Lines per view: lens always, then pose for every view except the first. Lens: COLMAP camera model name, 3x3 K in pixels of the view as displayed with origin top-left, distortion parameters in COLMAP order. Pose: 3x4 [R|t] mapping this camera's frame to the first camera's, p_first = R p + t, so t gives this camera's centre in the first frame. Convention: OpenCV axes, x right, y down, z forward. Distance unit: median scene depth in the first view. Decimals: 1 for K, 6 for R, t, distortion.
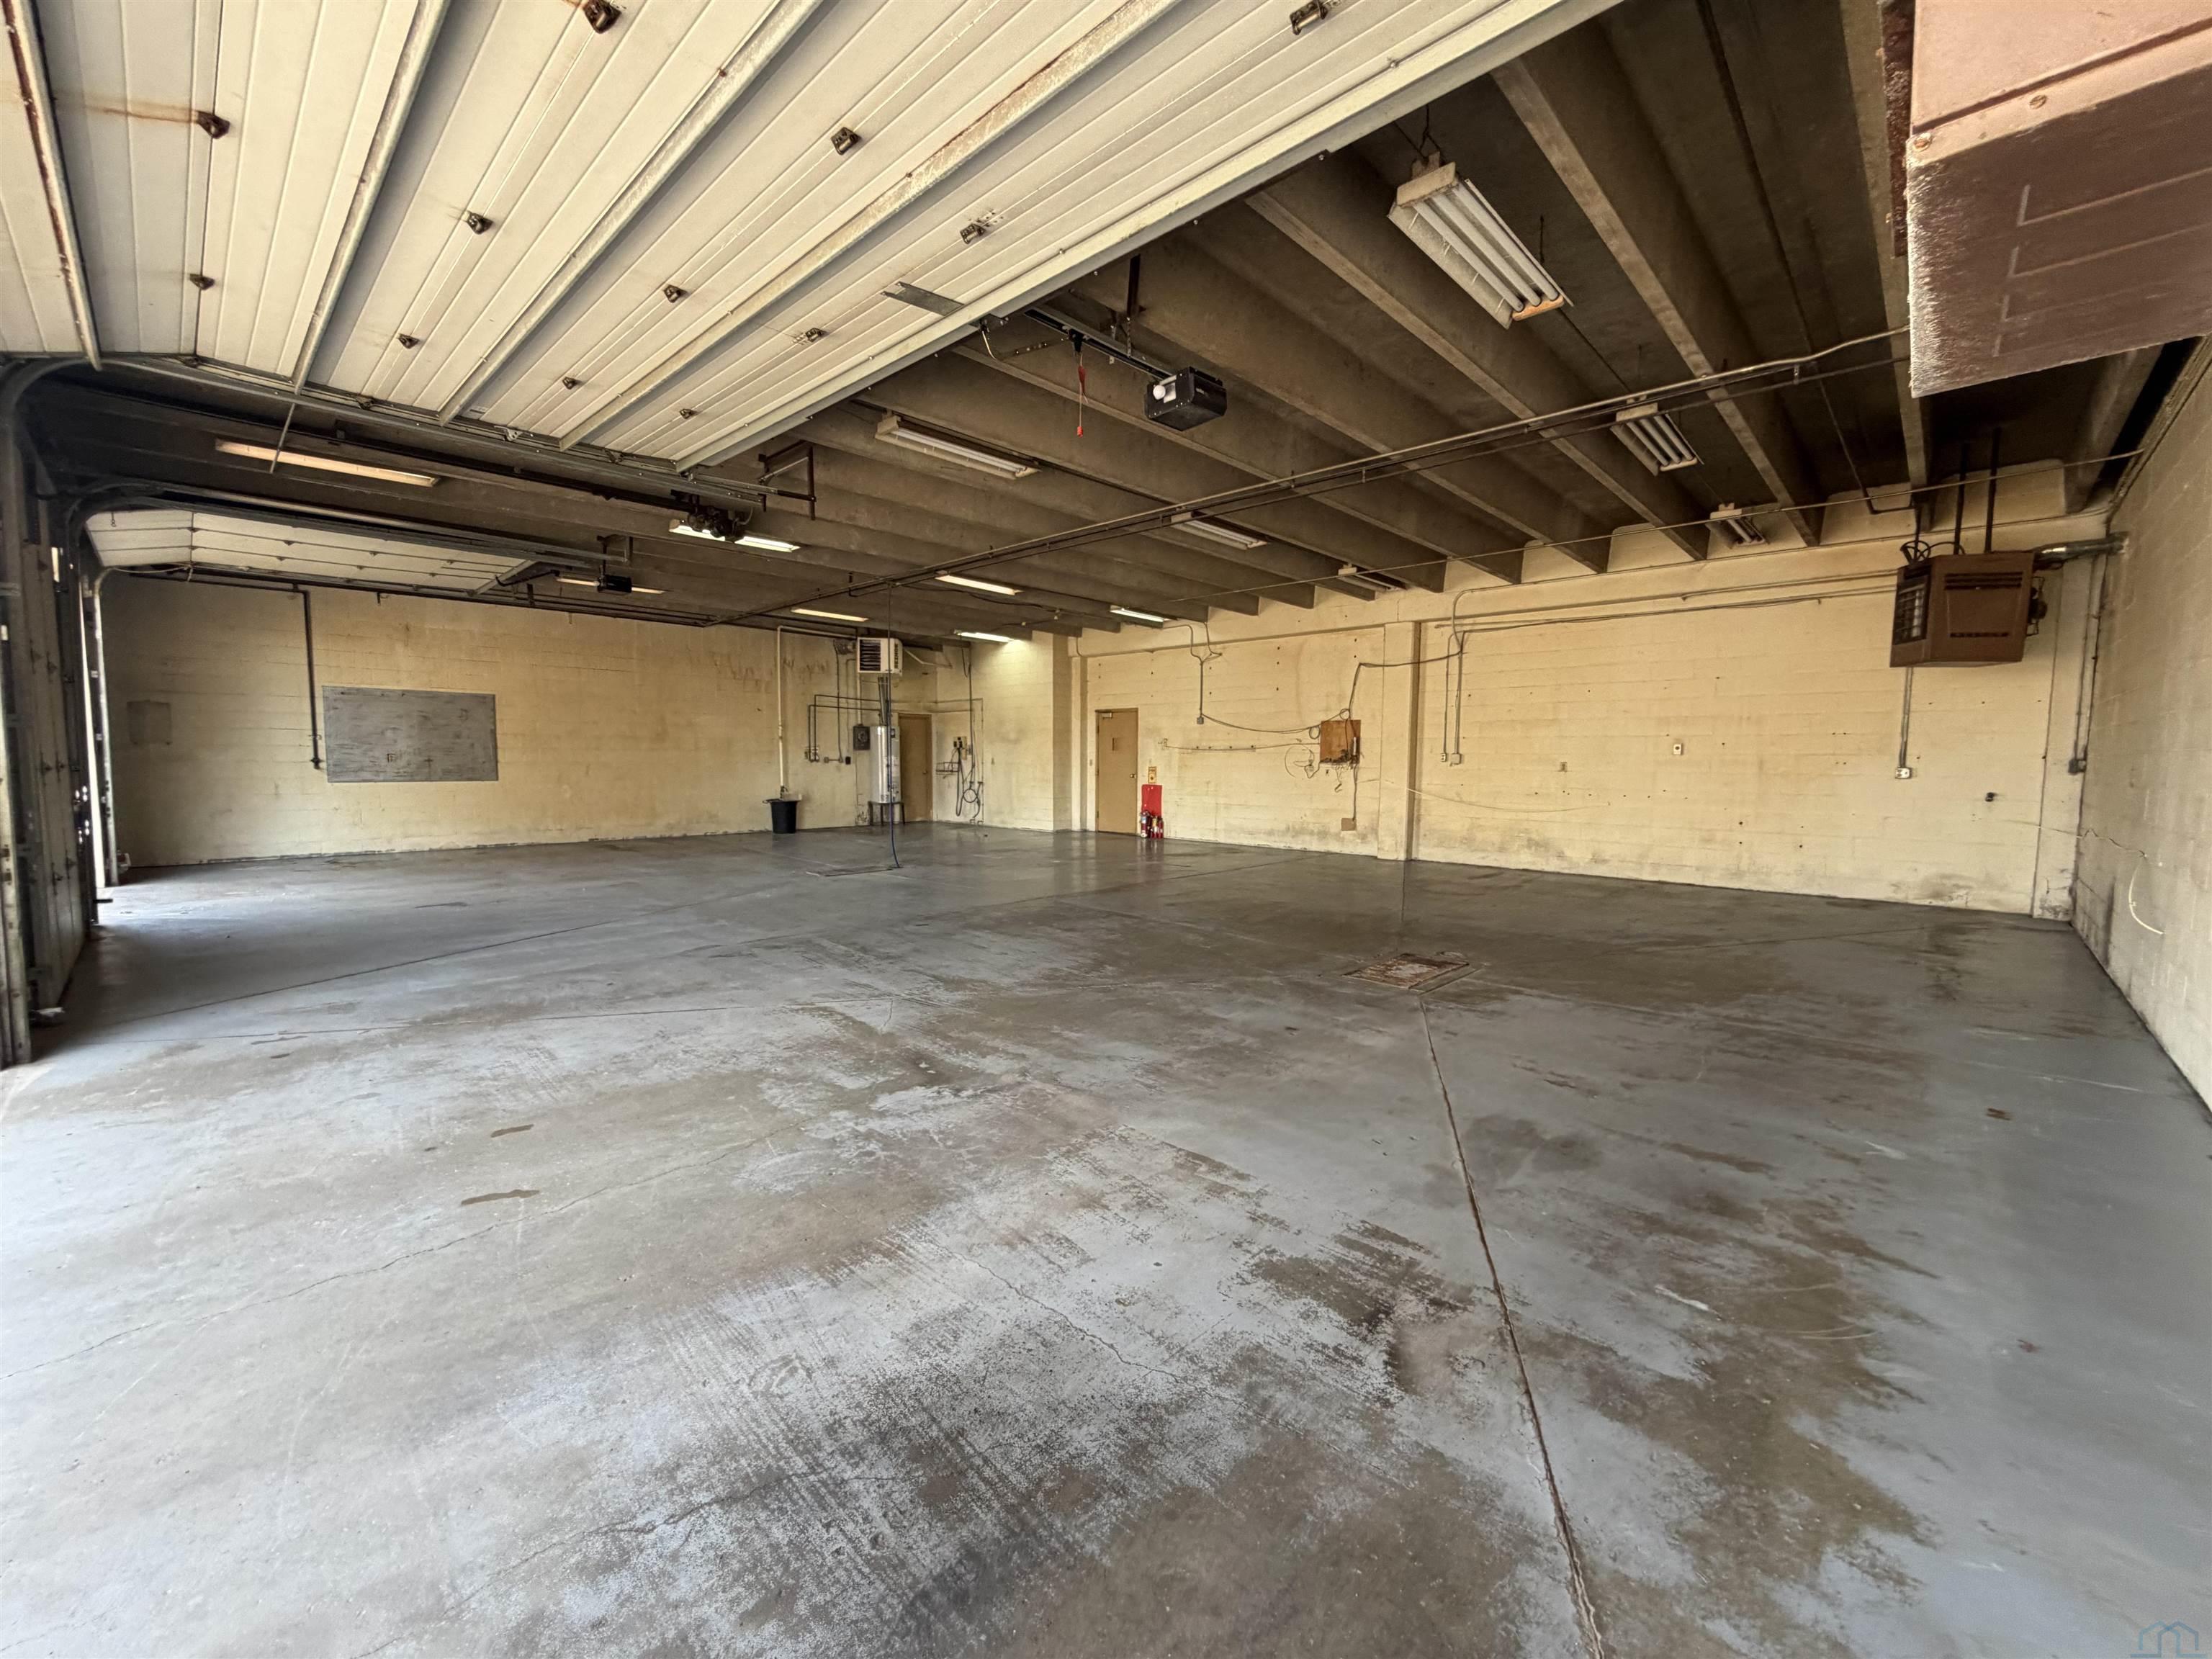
lens RADIAL K [[877.5, 0, 1098.3], [0, 877.5, 827.4], [0, 0, 1]] dist [0.000654, 0.000110]
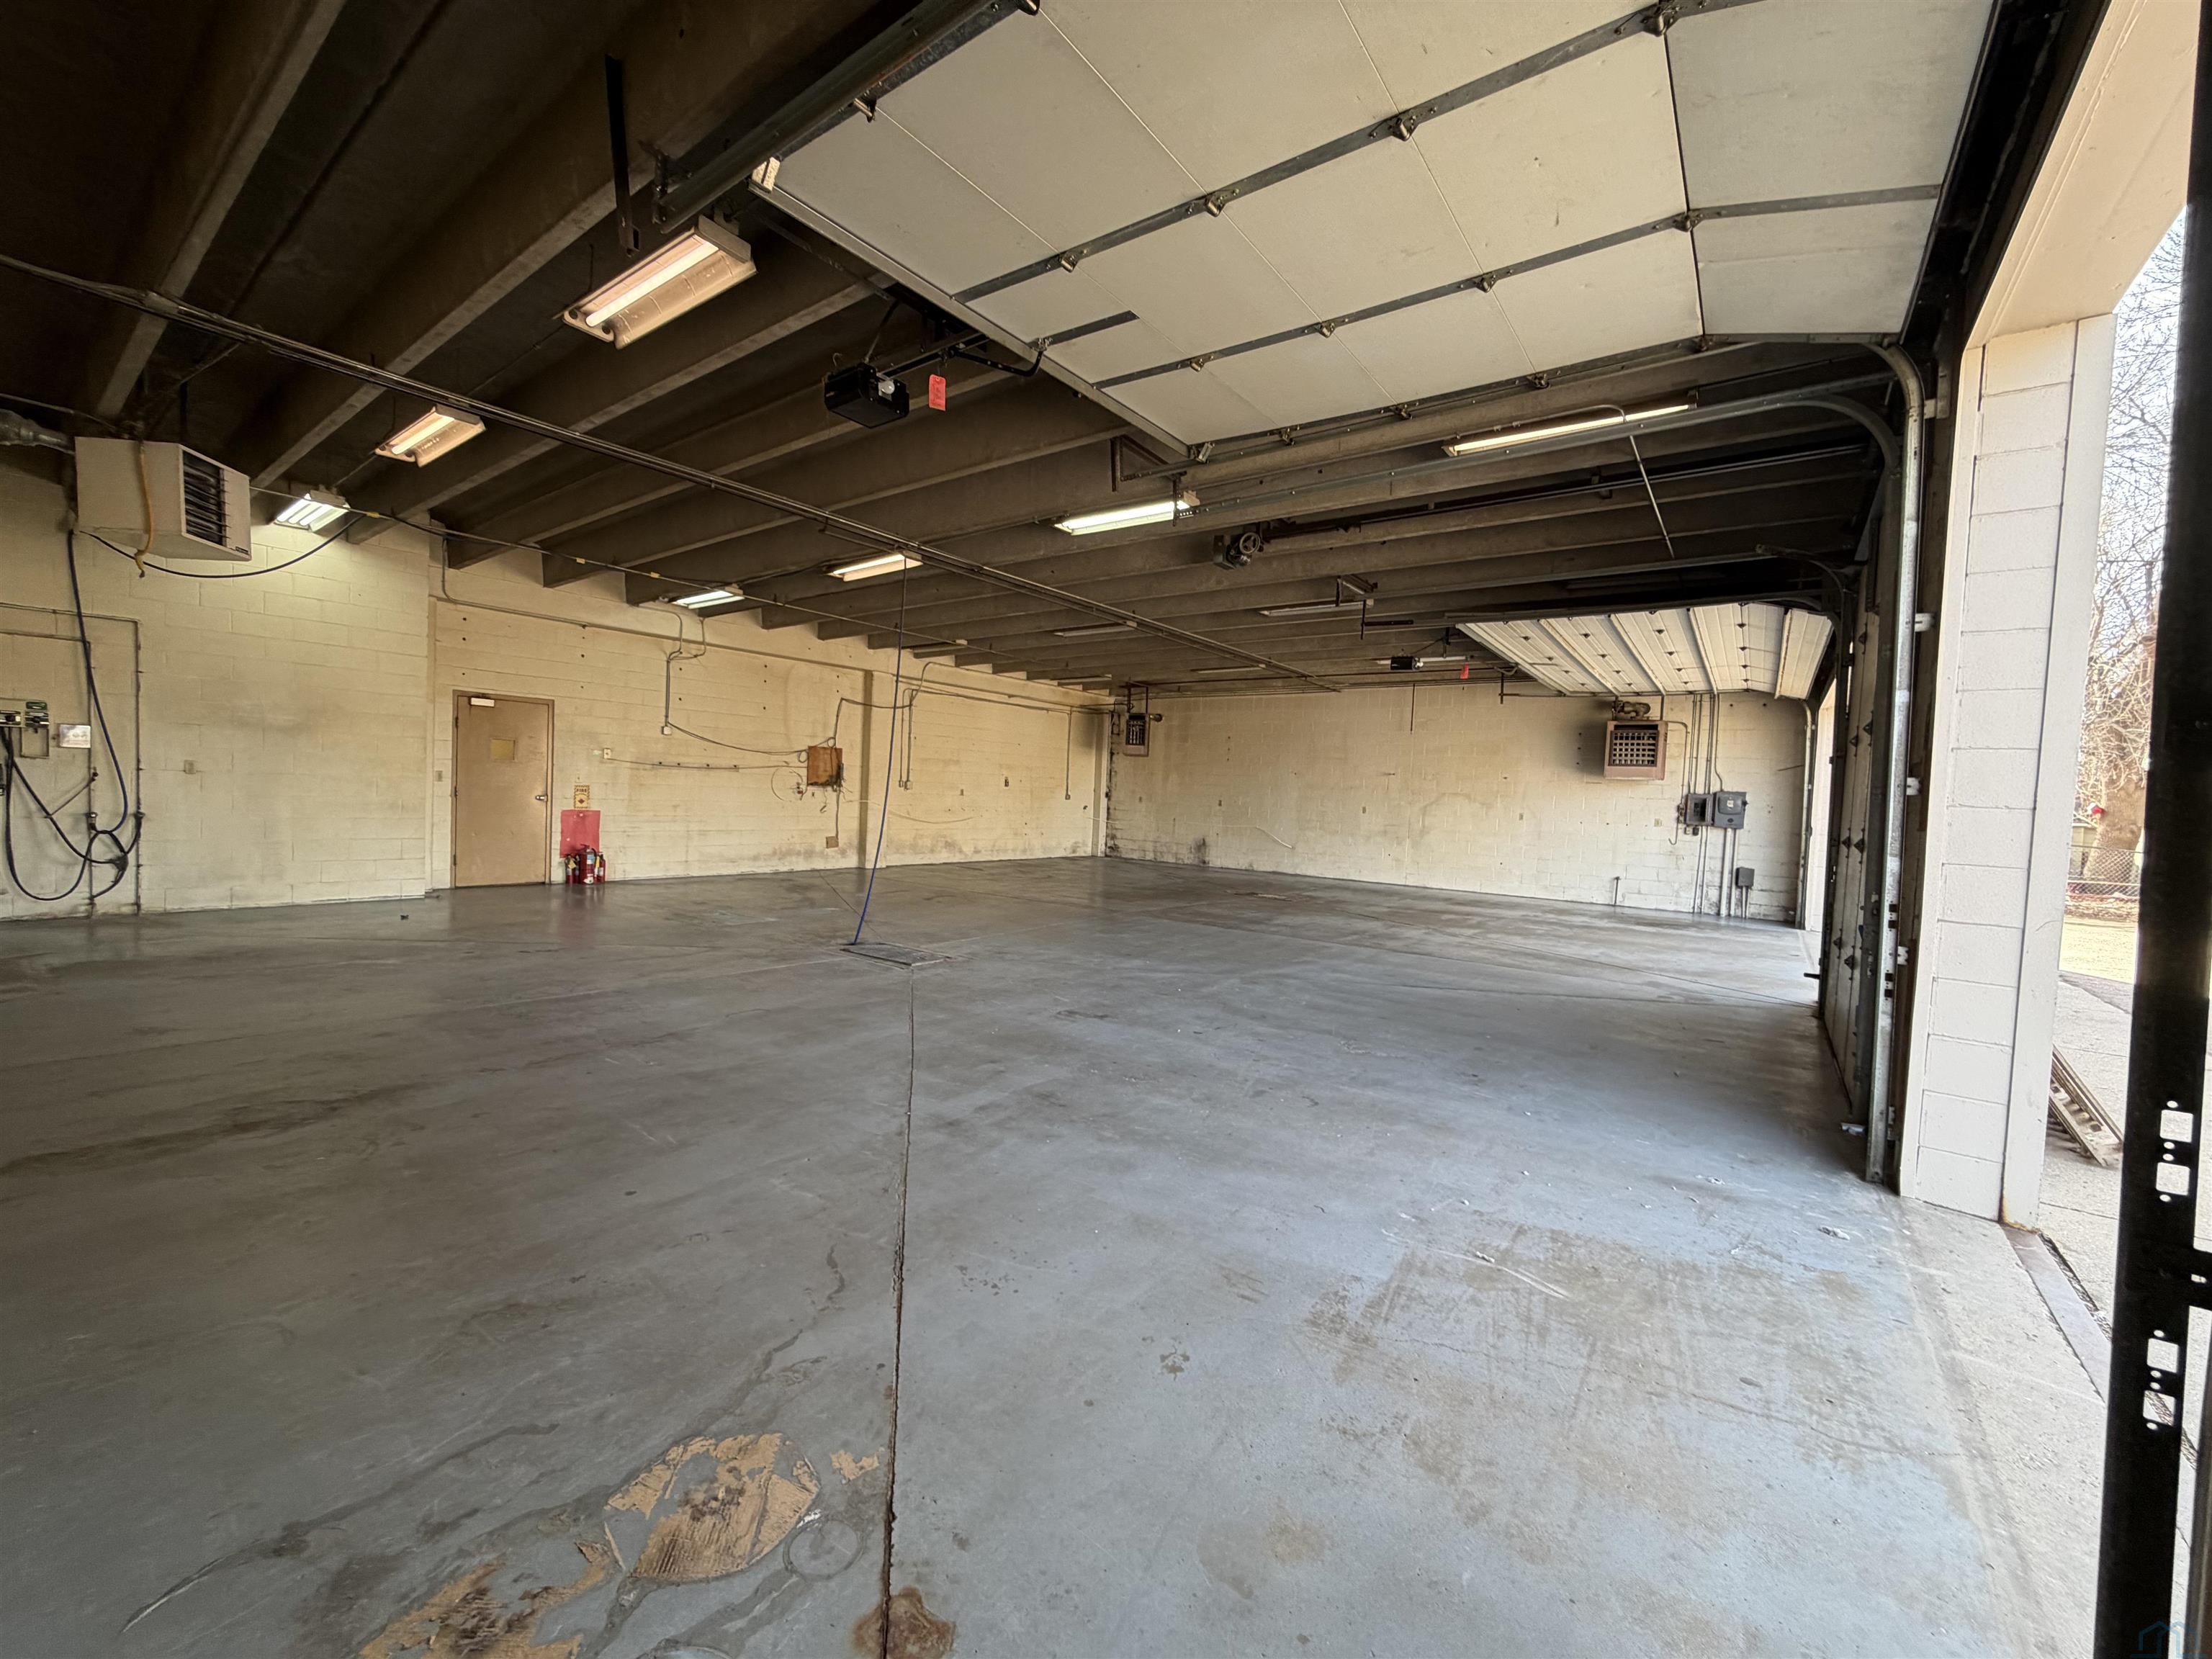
lens RADIAL K [[877.5, 0, 1098.3], [0, 877.5, 827.4], [0, 0, 1]] dist [0.000654, 0.000110]
pose [[-0.120707, -0.049905, 0.991433, -0.822695], [0.037629, 0.997788, 0.054806, -0.067785], [-0.991975, 0.043922, -0.118562, 0.775657]]
